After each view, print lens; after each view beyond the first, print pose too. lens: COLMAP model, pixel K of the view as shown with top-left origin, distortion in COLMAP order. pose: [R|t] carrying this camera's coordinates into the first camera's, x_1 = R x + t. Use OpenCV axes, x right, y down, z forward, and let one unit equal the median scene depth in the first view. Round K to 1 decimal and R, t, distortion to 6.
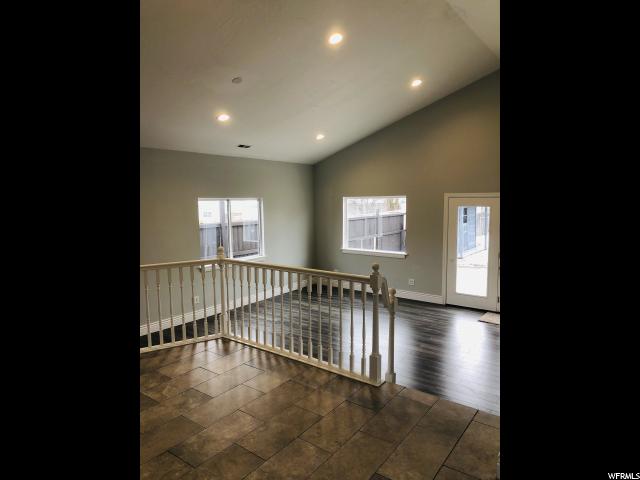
lens RADIAL K [[387.2, 0, 320.0], [0, 387.2, 240.0], [0, 0, 1]] dist [0.006355, 0.000578]
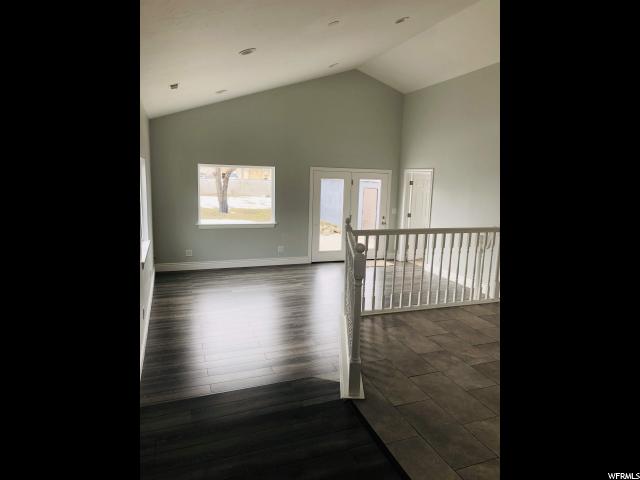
lens RADIAL K [[387.2, 0, 320.0], [0, 387.2, 240.0], [0, 0, 1]] dist [0.006355, 0.000578]
pose [[0.529640, -0.109720, 0.841096, -0.645967], [0.053362, 0.993944, 0.096057, -0.014099], [-0.846542, -0.005993, 0.532288, 0.360969]]
